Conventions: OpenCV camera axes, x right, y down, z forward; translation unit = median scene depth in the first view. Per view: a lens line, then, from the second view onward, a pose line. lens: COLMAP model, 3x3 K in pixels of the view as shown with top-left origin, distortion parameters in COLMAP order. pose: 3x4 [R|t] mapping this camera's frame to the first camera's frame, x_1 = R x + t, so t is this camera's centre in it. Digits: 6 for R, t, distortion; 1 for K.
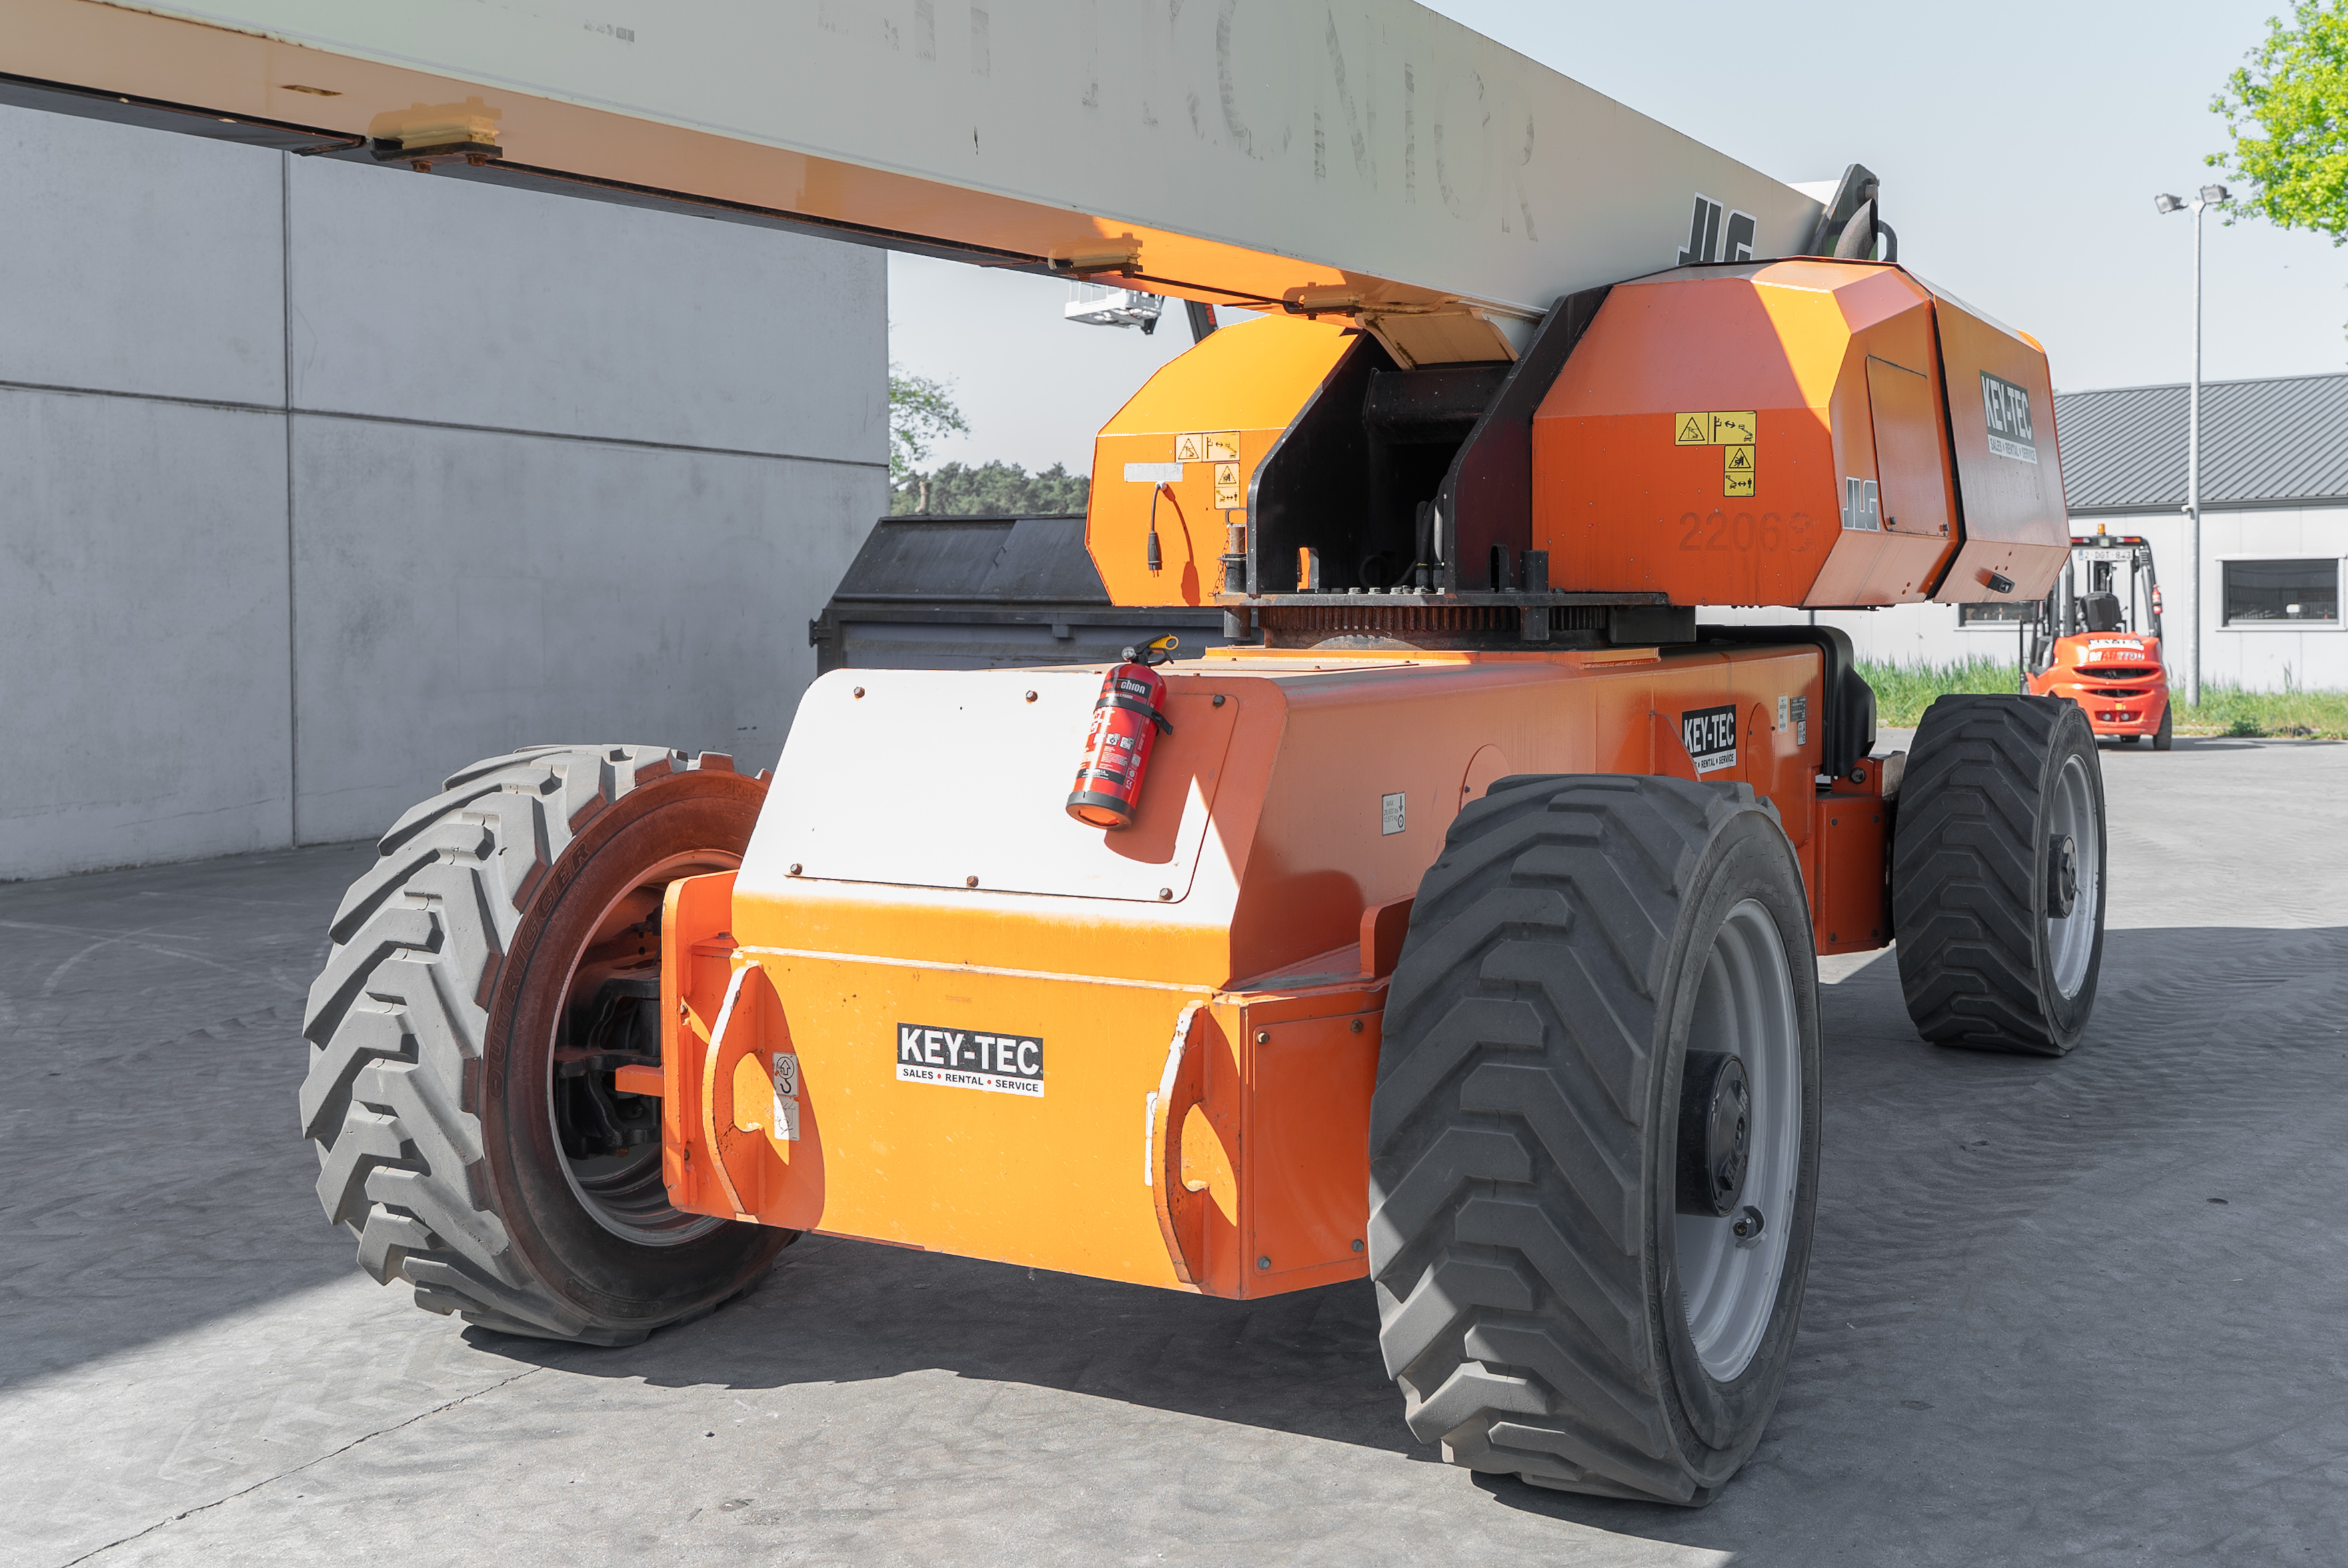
lens RADIAL K [[1987.8, 0, 1174.9], [0, 1987.8, 778.5], [0, 0, 1]] dist [-0.002212, 0.006070]
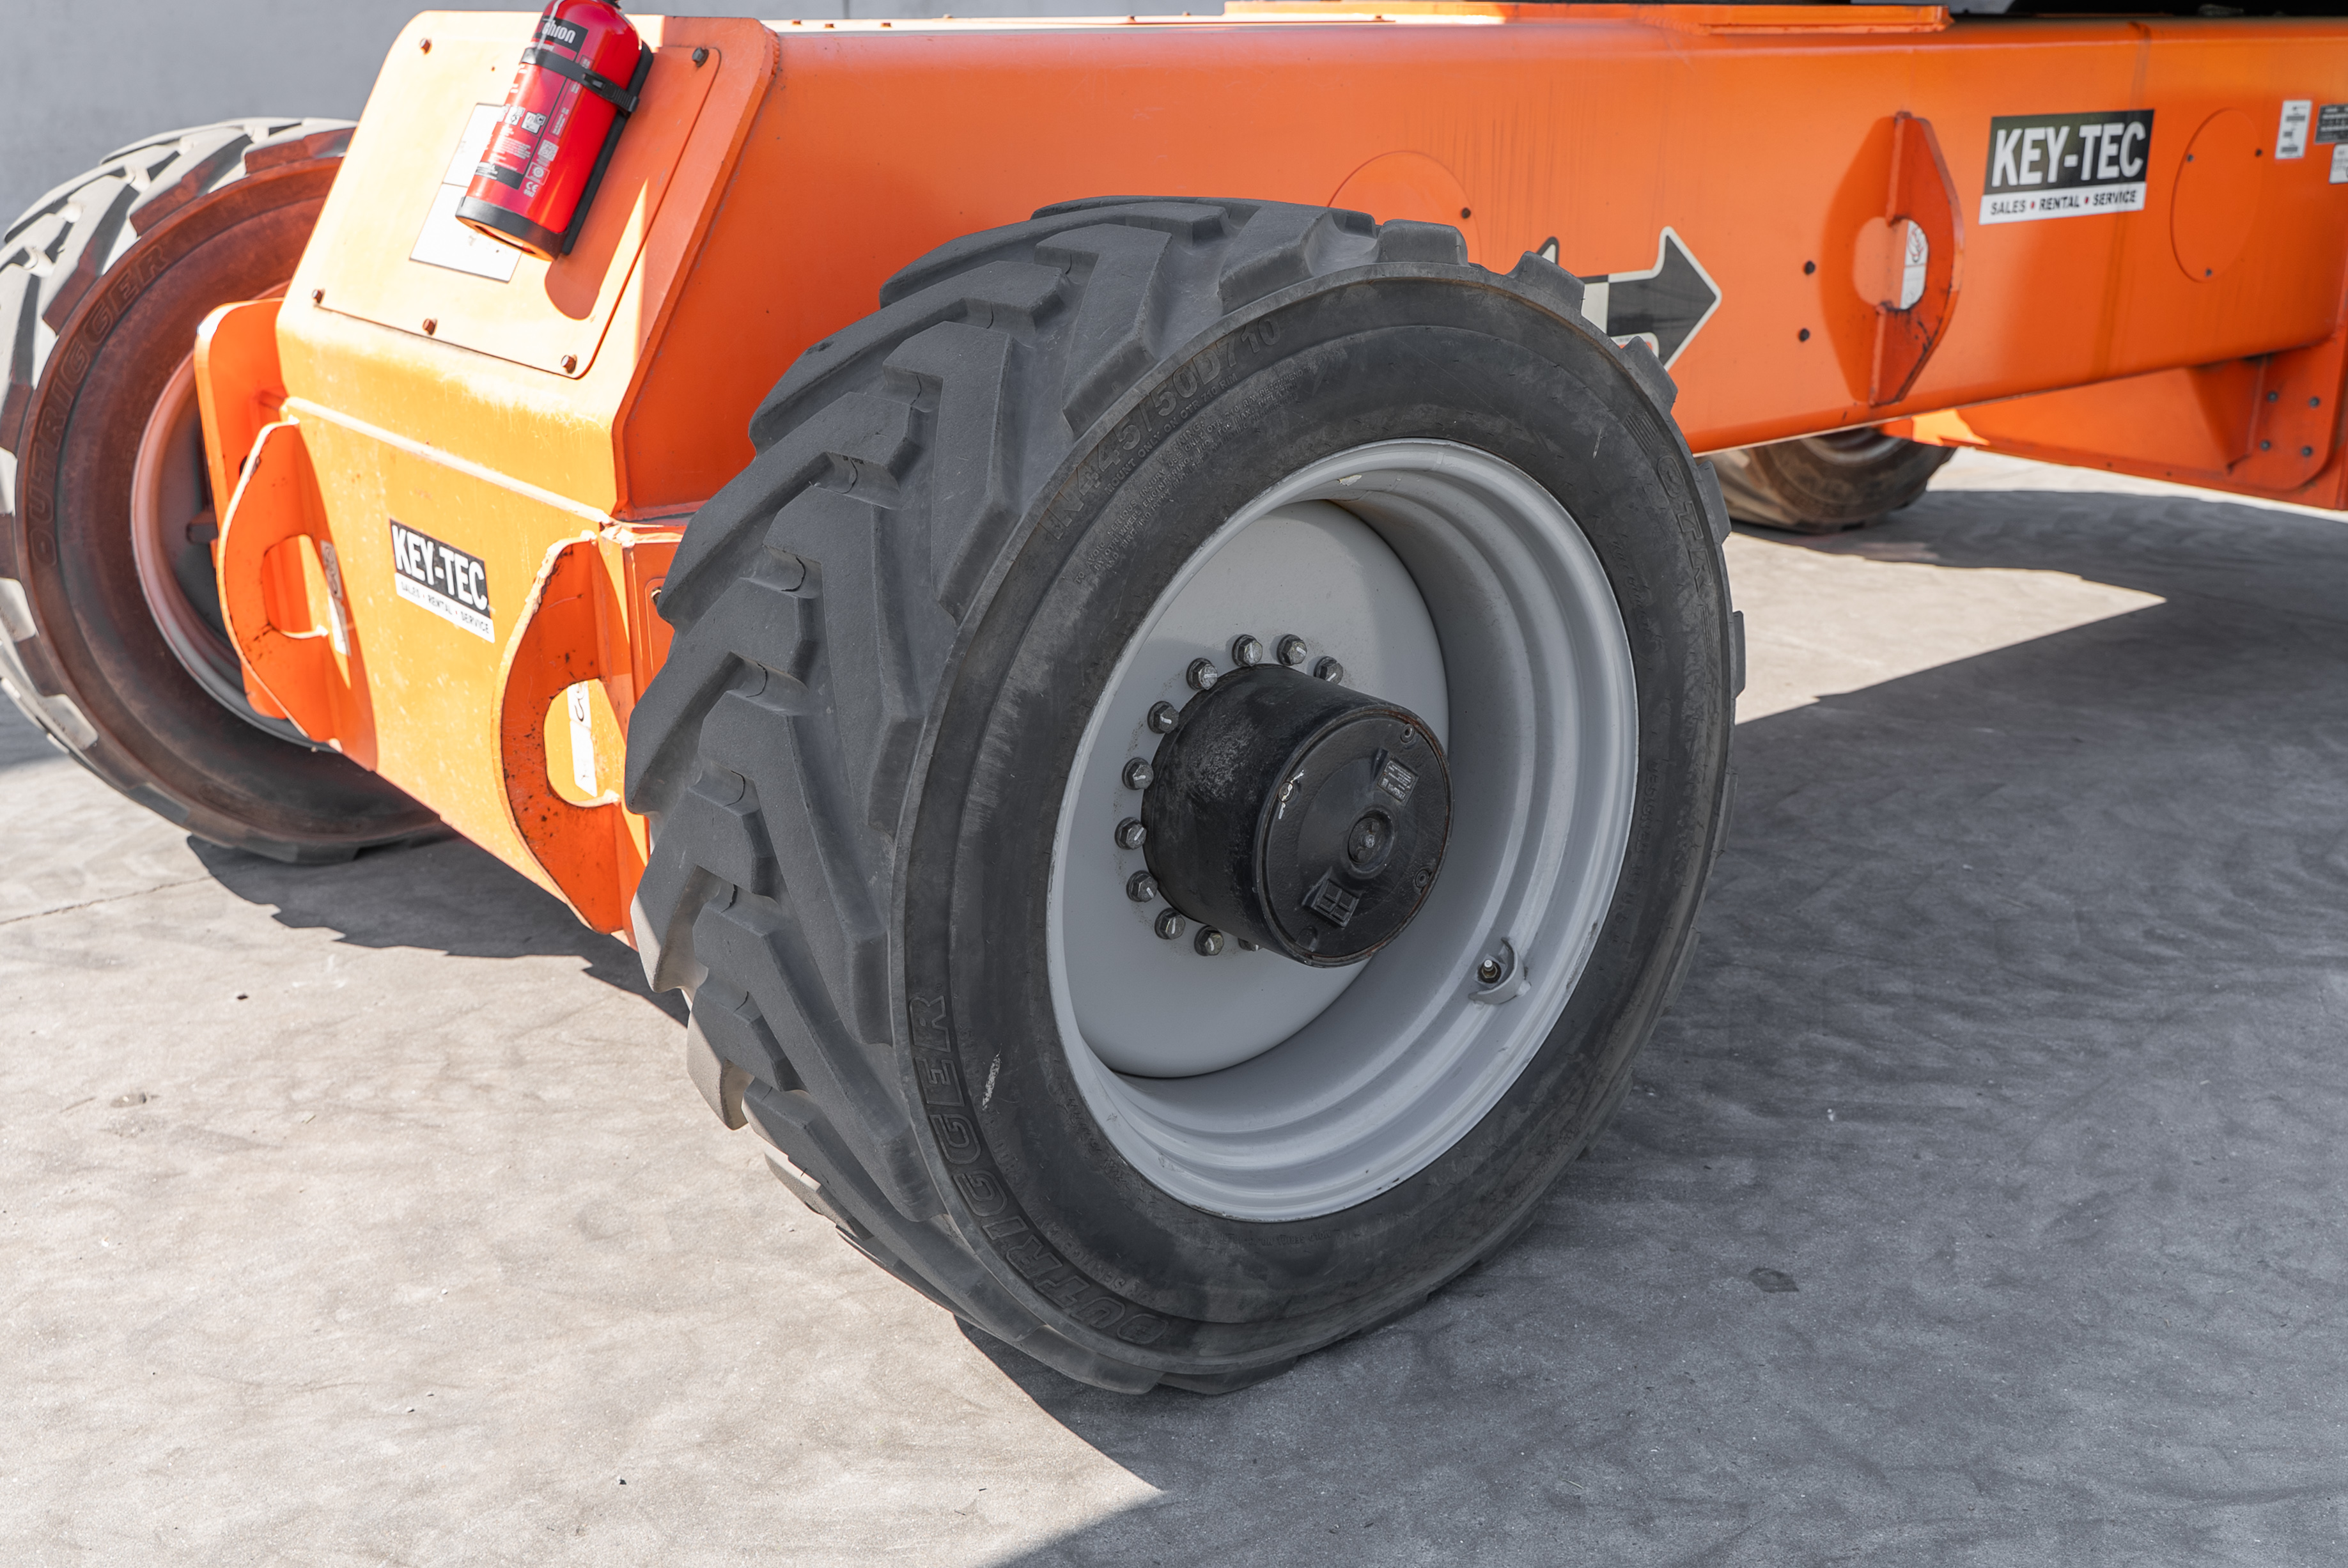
lens RADIAL K [[2072.4, 0, 1176.9], [0, 2072.4, 784.0], [0, 0, 1]] dist [-0.008689, 0.002991]
pose [[0.929875, 0.133987, -0.342609, 0.390975], [-0.035506, 0.959654, 0.278933, -0.005915], [0.366159, -0.247208, 0.897115, 0.383176]]
